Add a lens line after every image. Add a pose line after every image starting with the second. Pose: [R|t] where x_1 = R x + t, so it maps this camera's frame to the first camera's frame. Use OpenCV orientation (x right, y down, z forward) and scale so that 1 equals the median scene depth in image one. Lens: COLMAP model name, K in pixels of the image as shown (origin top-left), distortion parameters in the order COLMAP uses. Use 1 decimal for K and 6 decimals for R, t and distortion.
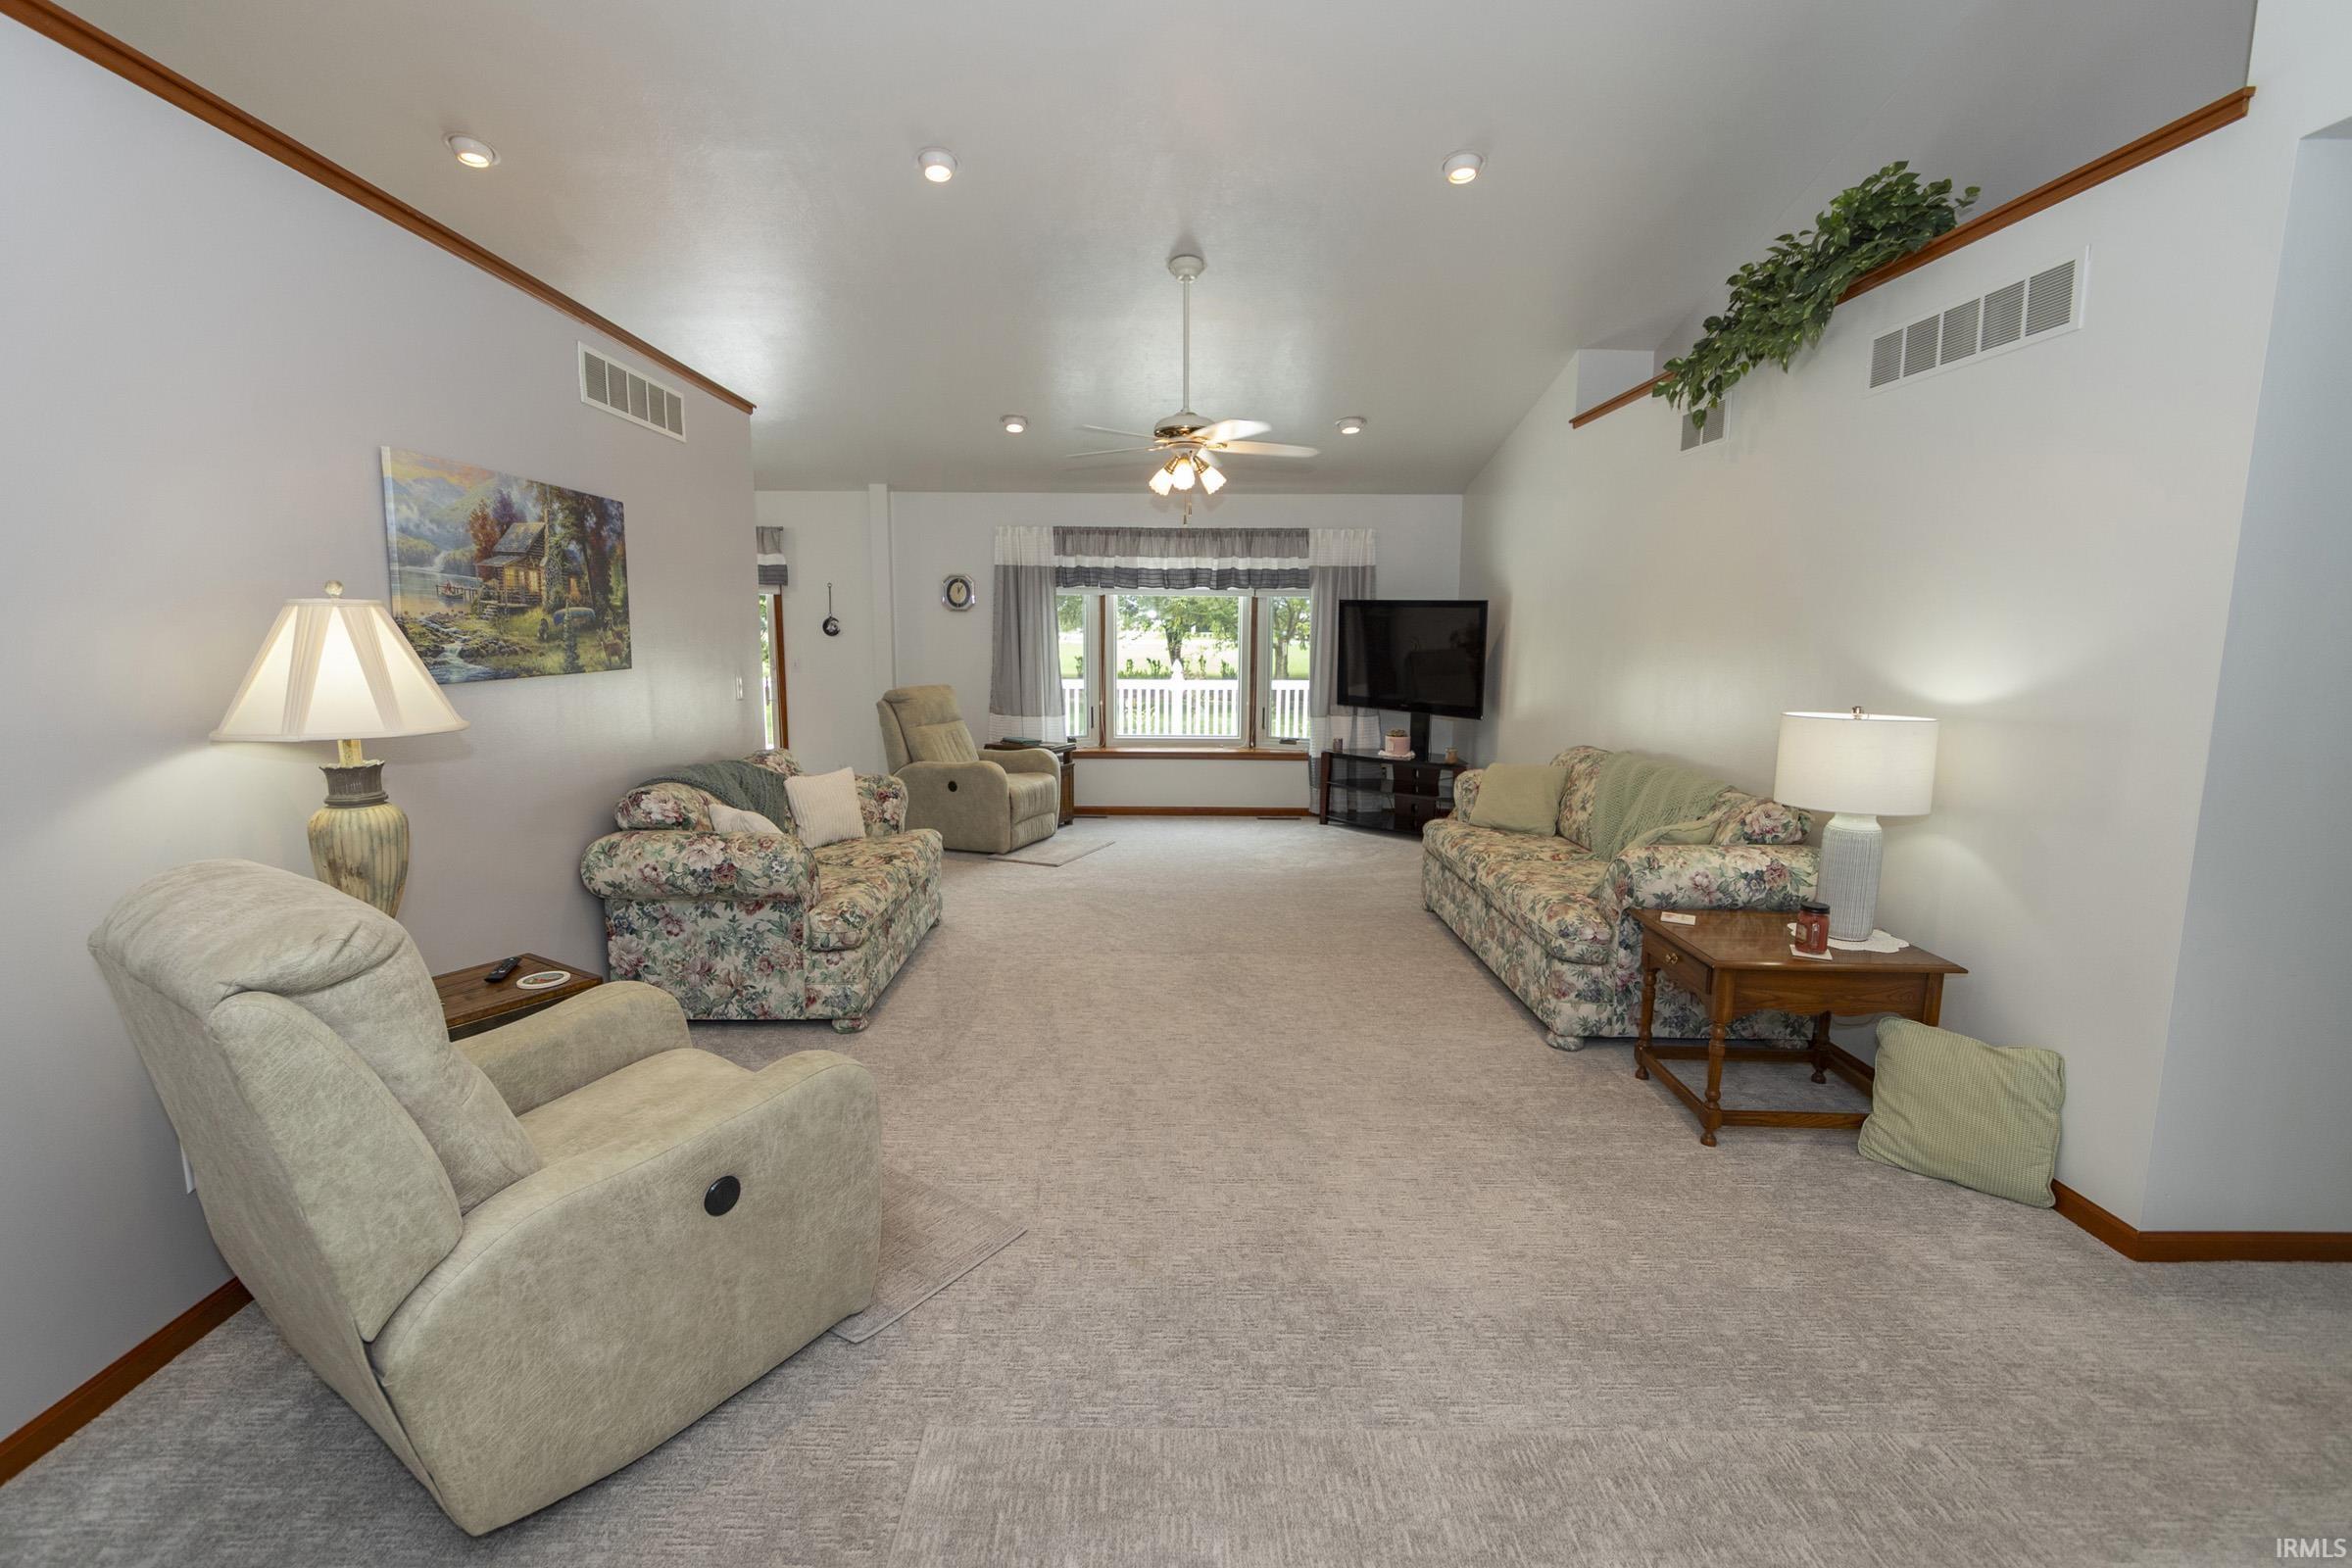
lens RADIAL K [[1046.8, 0, 1152.3], [0, 1046.8, 774.8], [0, 0, 1]] dist [0.002992, -0.000454]
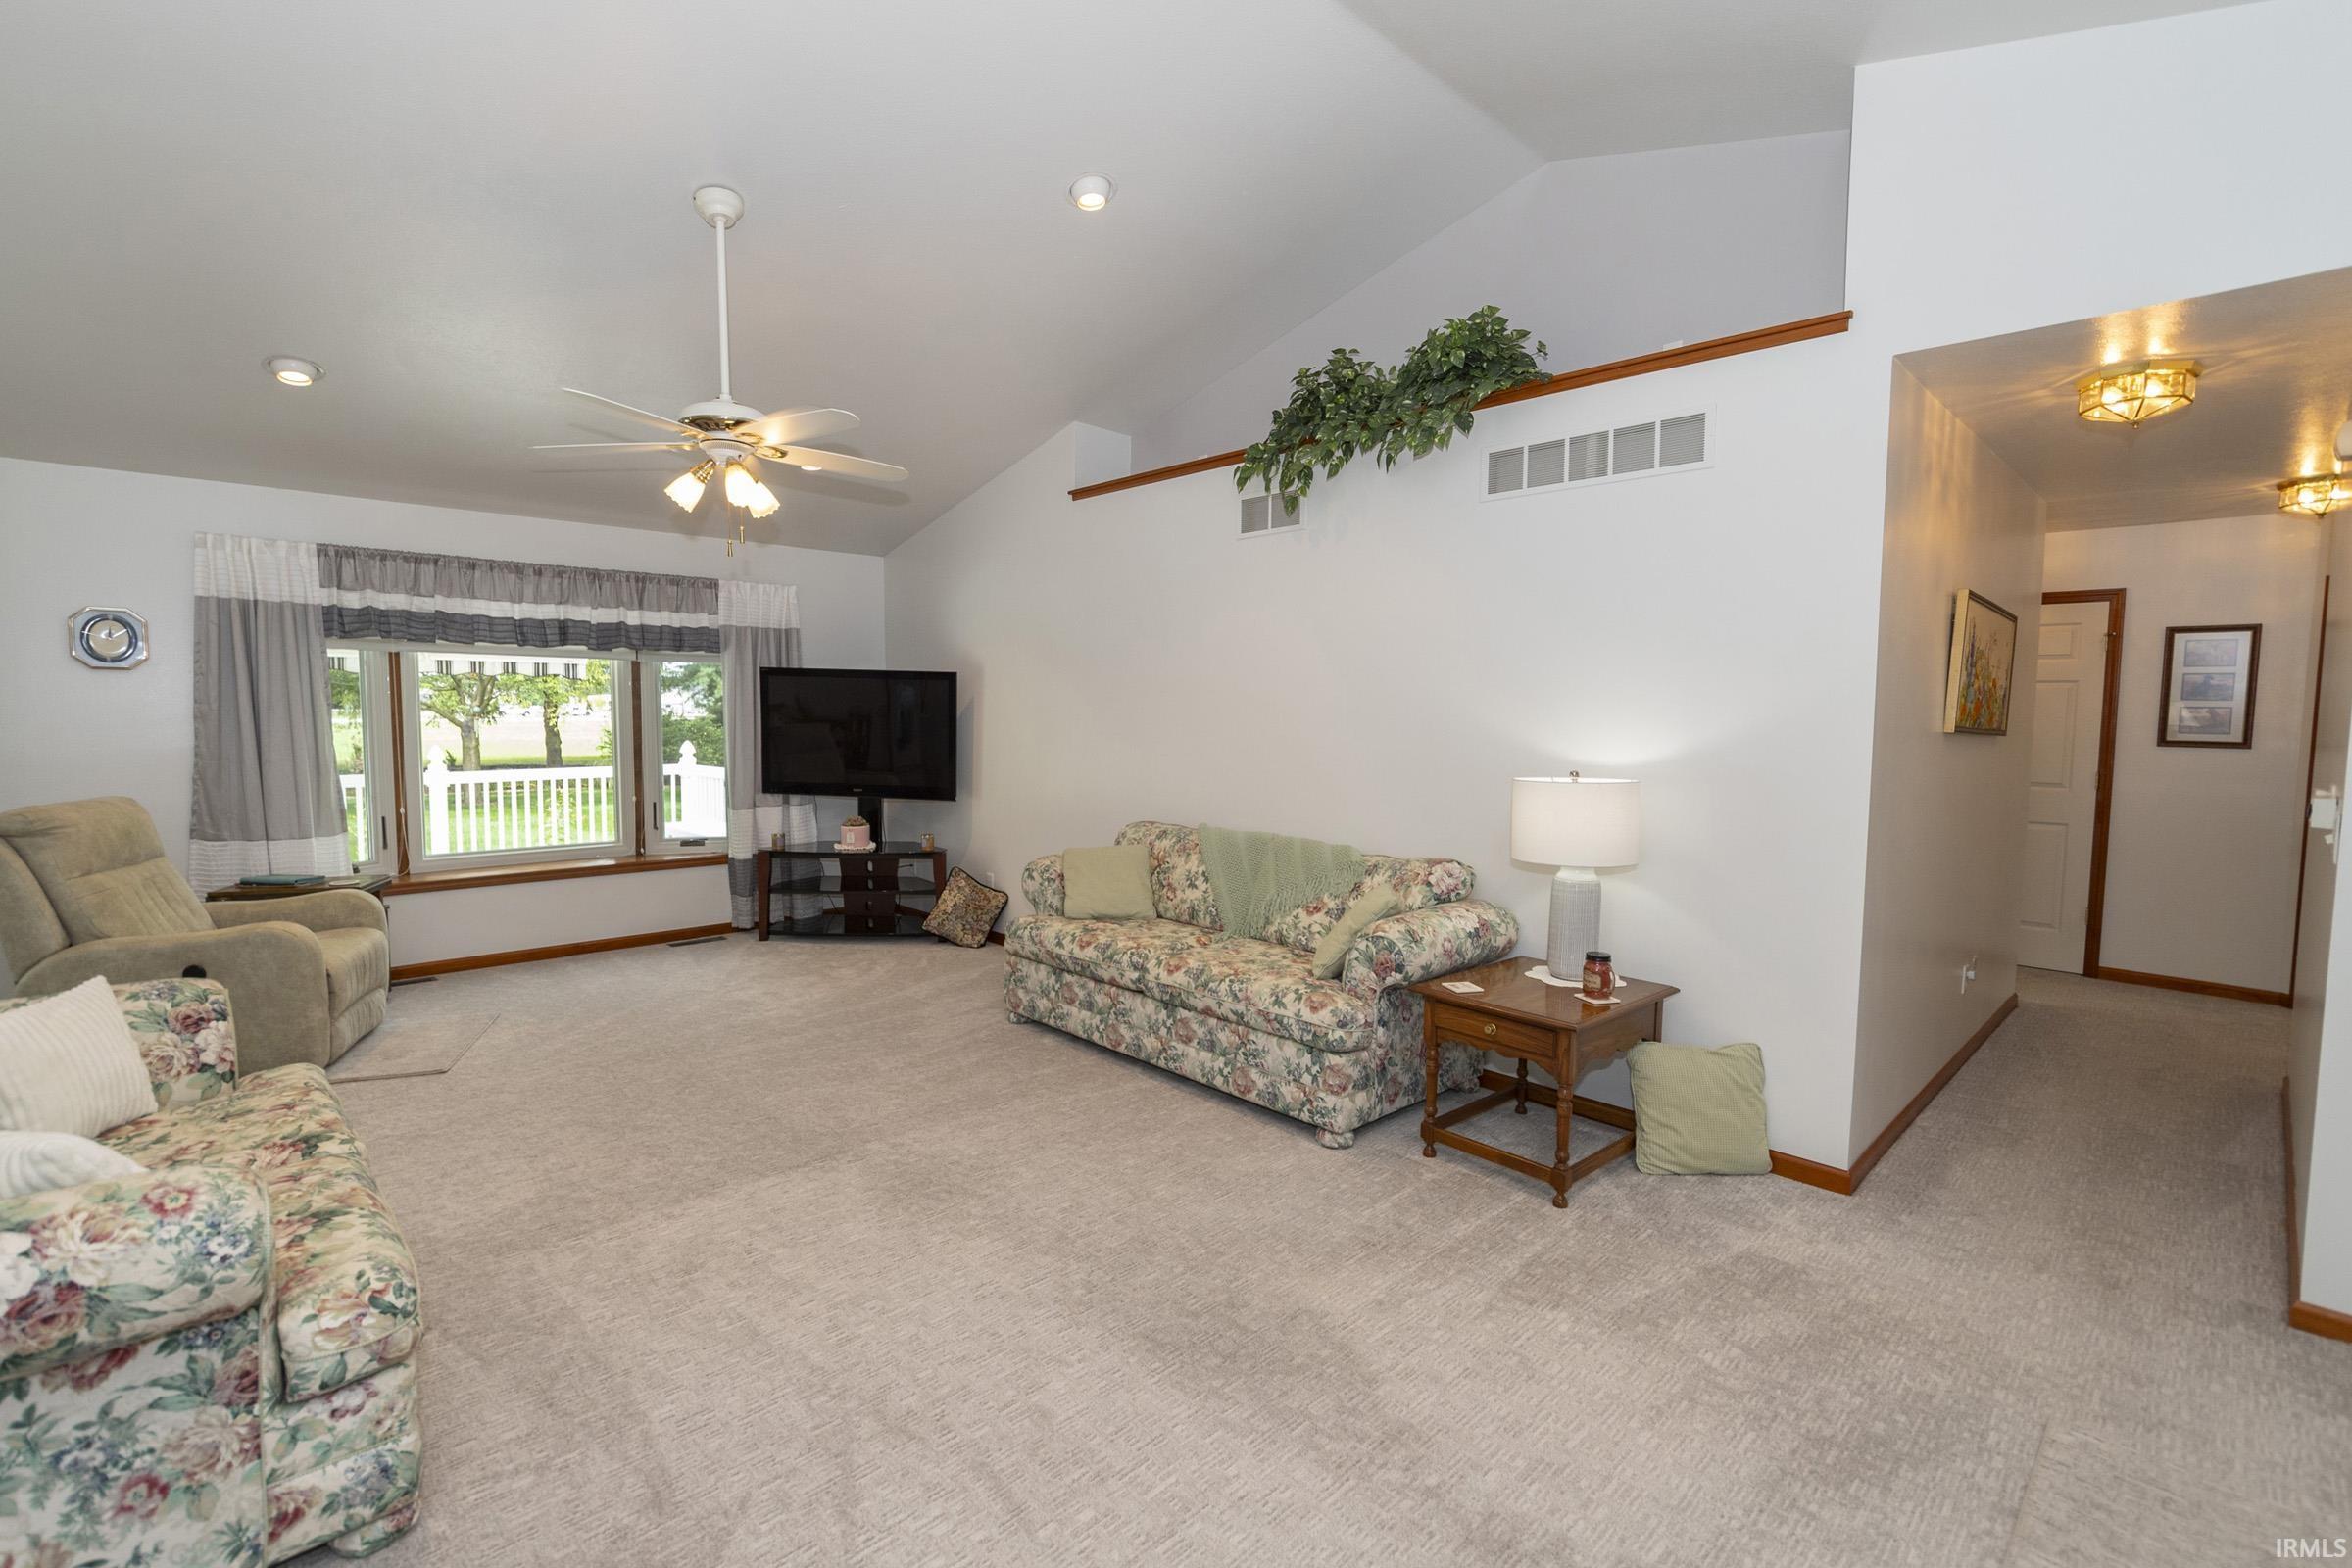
lens RADIAL K [[1047.0, 0, 1154.6], [0, 1047.0, 784.6], [0, 0, 1]] dist [0.010501, -0.000730]
pose [[0.734100, -0.050718, 0.677145, -0.176103], [0.092422, 0.995390, -0.025640, -0.026379], [-0.672723, 0.081405, 0.735403, 0.200765]]
